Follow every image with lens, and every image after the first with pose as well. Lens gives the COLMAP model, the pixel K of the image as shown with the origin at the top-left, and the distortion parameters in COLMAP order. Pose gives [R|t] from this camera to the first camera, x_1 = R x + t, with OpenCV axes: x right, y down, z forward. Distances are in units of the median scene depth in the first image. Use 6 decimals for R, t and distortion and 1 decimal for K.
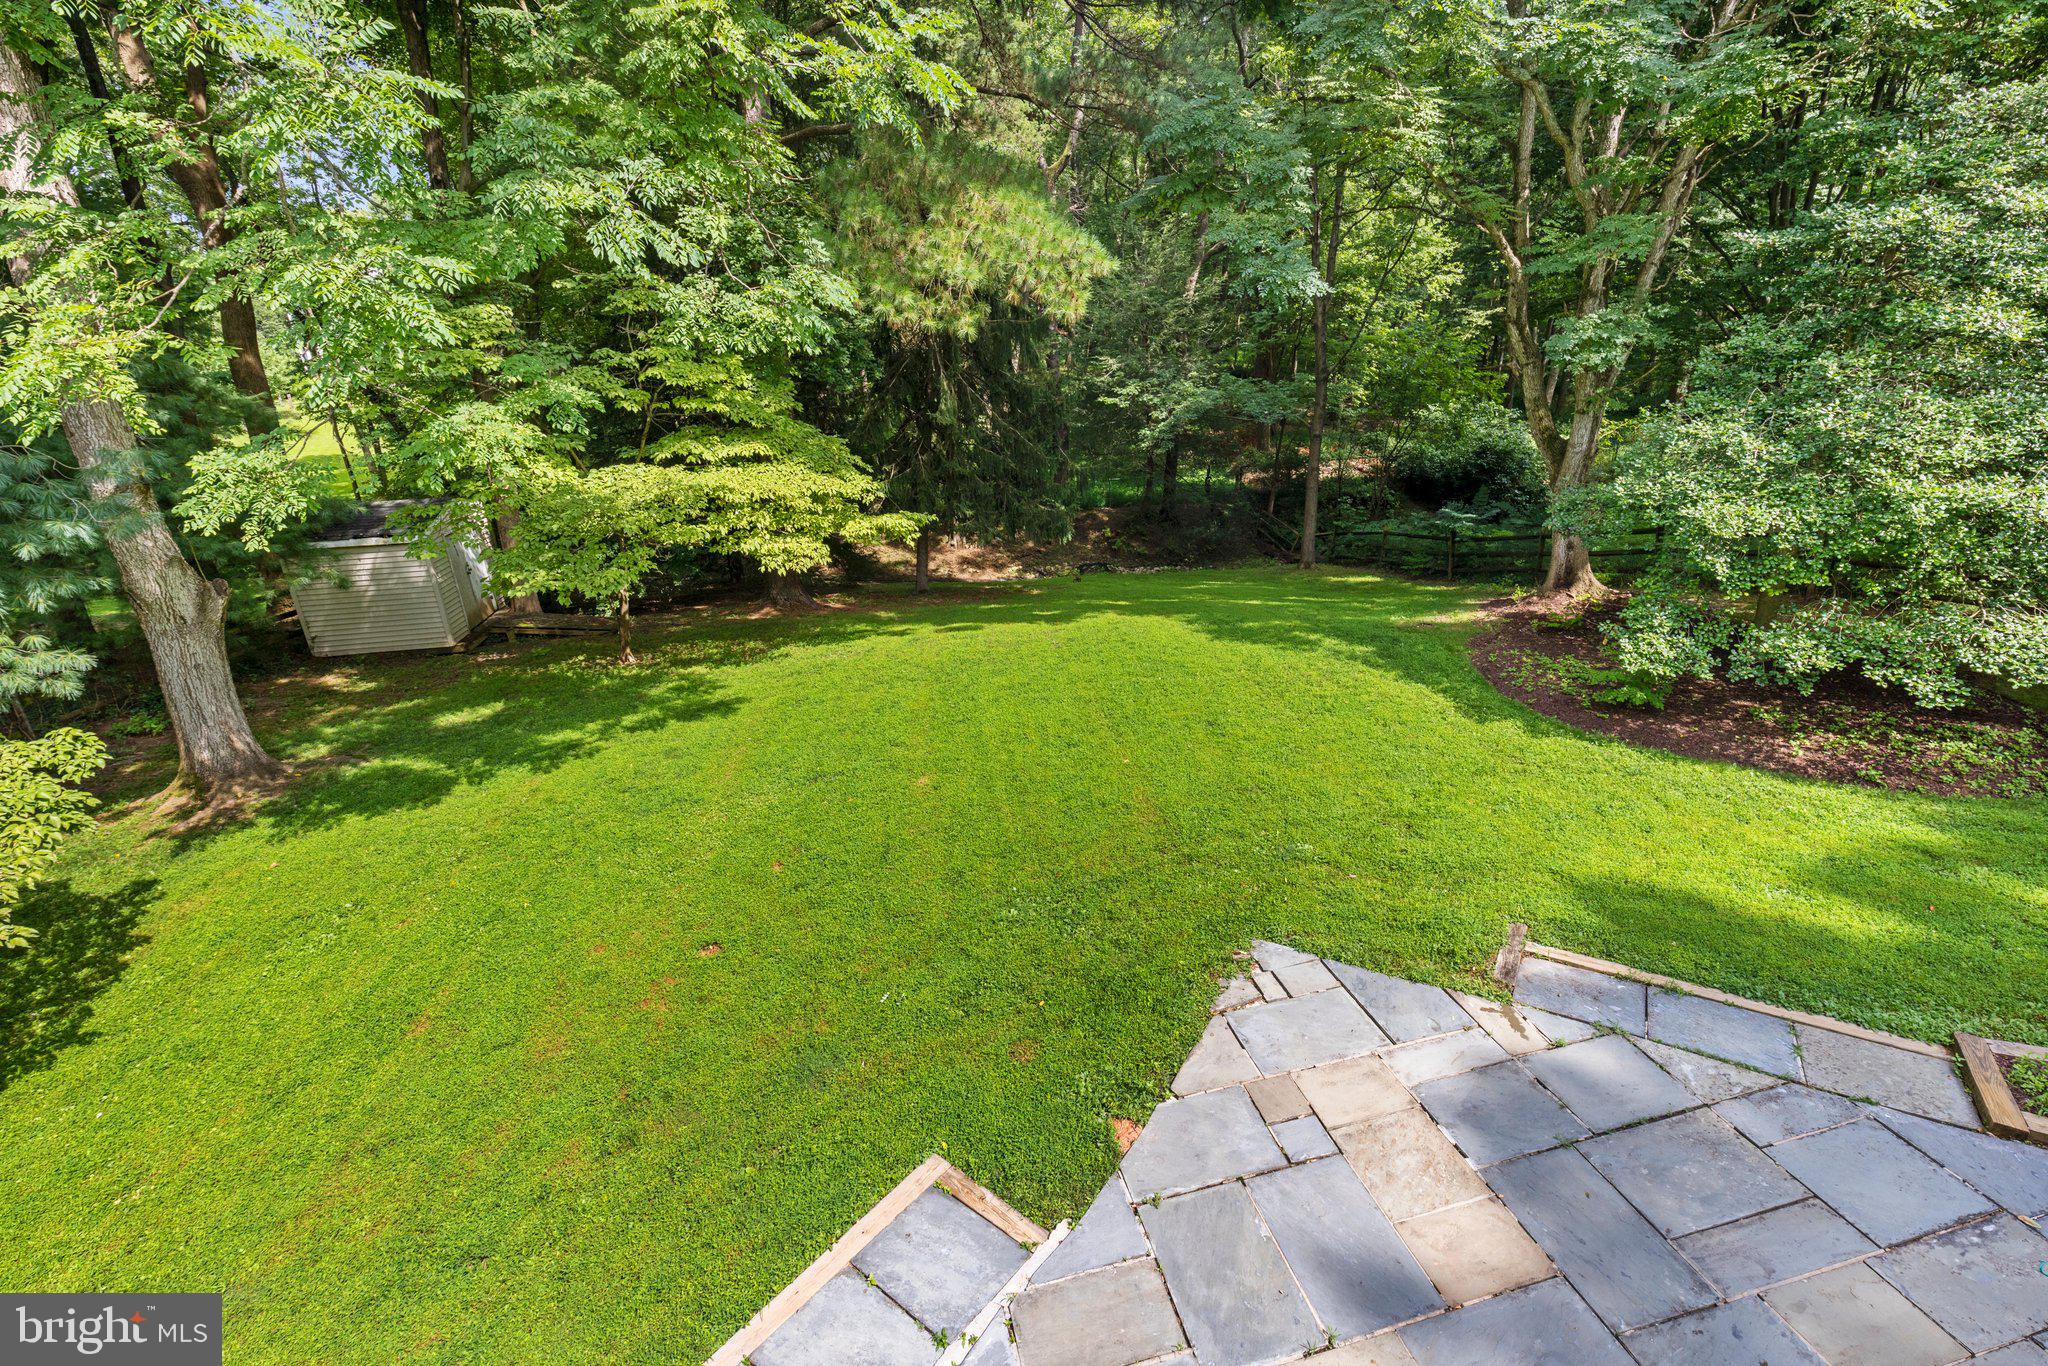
lens RADIAL K [[902.2, 0, 1033.0], [0, 902.2, 676.1], [0, 0, 1]] dist [-0.001044, -0.000709]
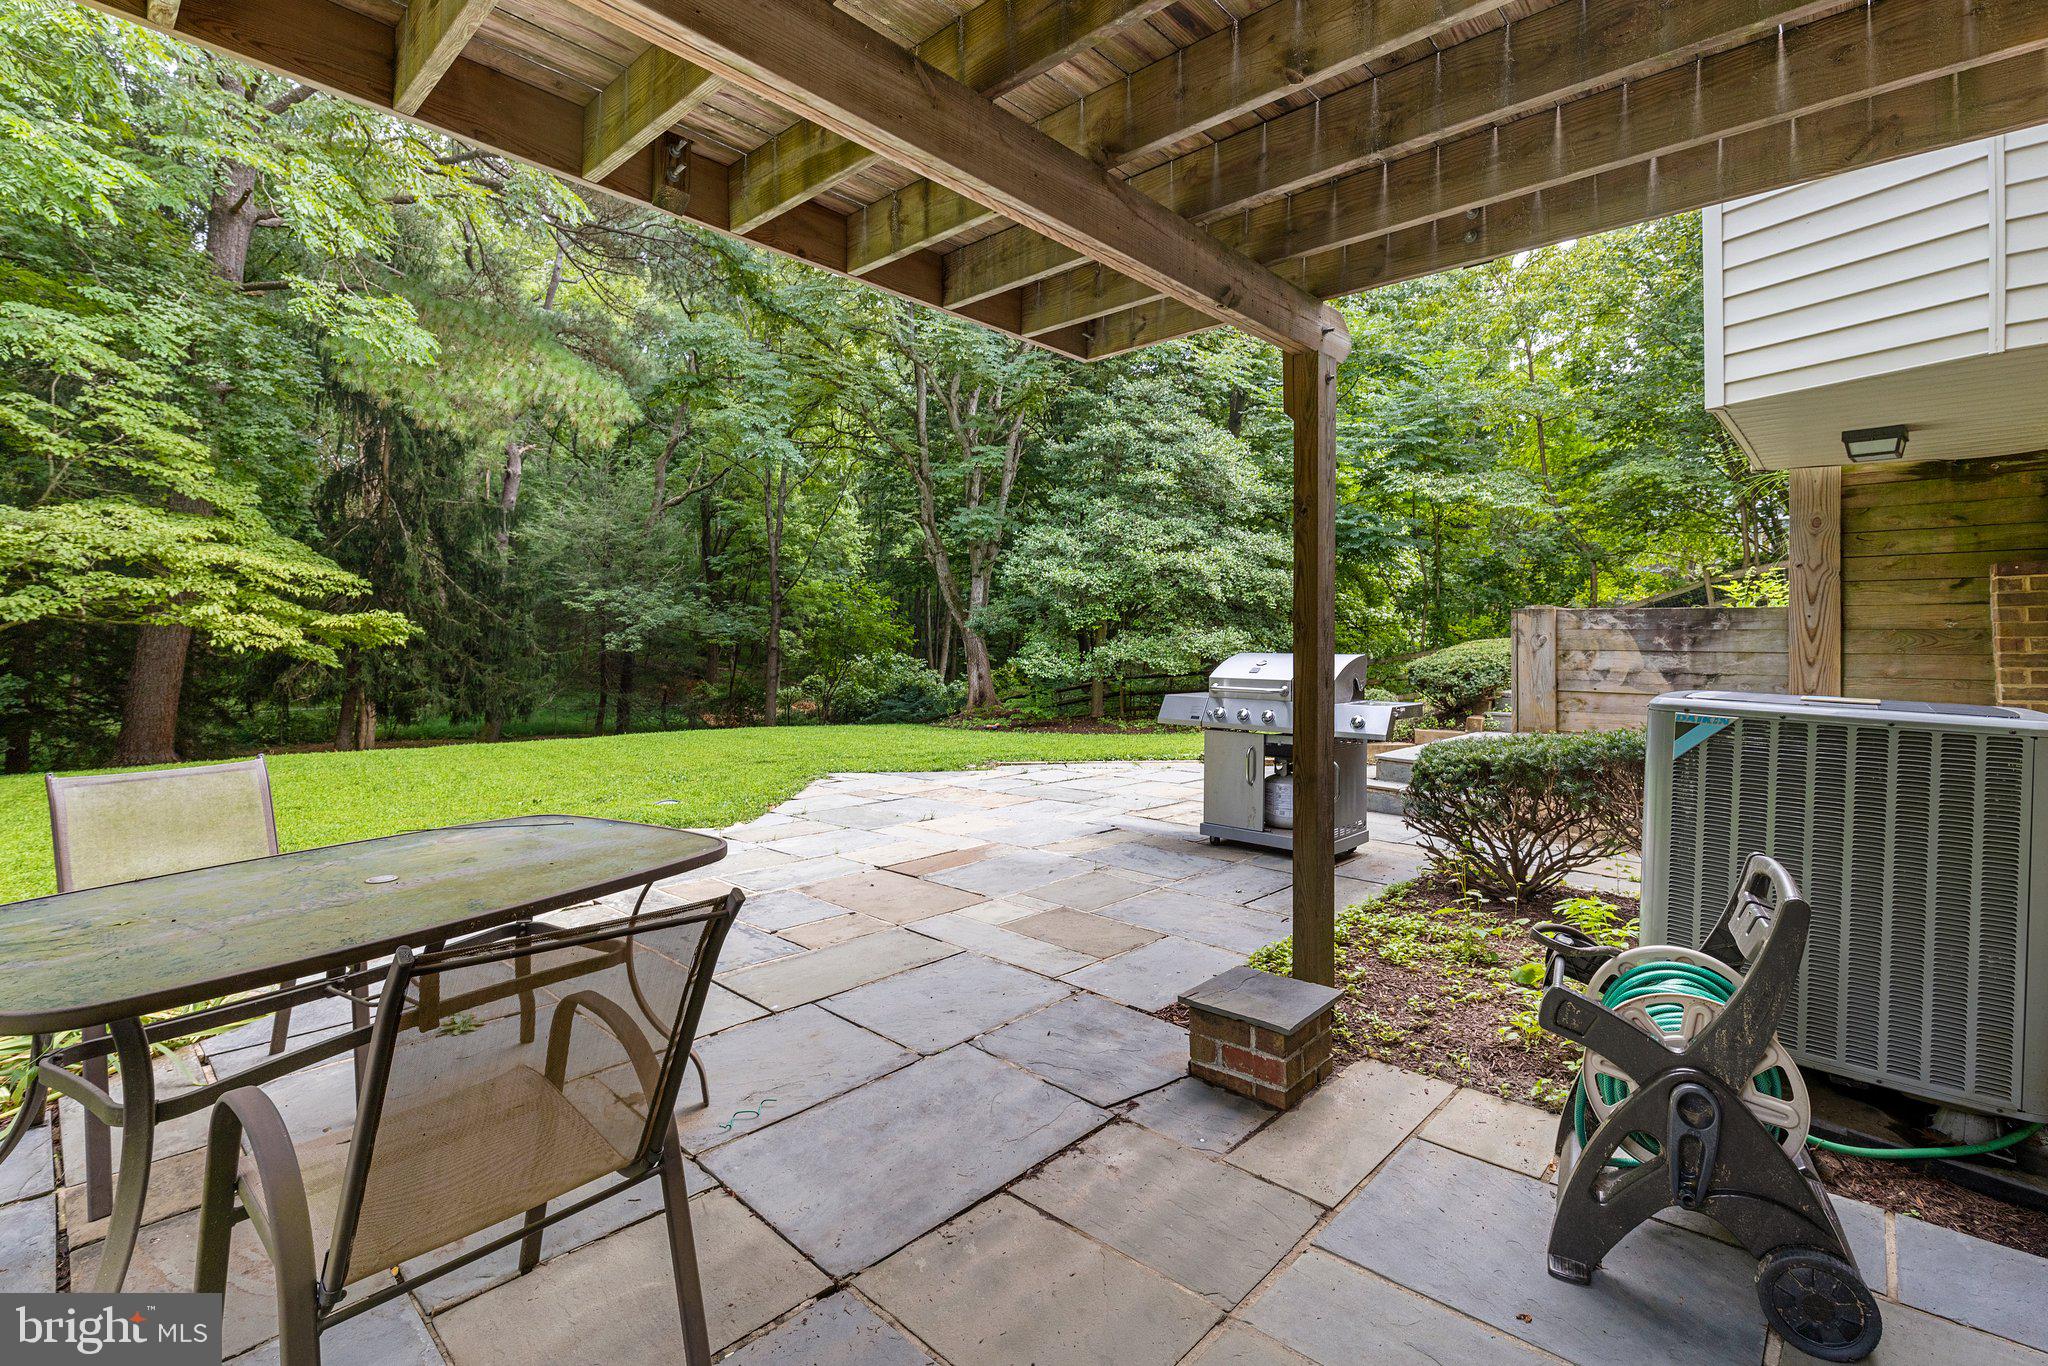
lens RADIAL K [[918.3, 0, 1018.1], [0, 918.3, 657.6], [0, 0, 1]] dist [0.001462, -0.000216]
pose [[0.831586, 0.061132, 0.552022, -0.162496], [0.135310, 0.941676, -0.308119, 0.334393], [-0.538662, 0.330921, 0.774813, -0.155249]]
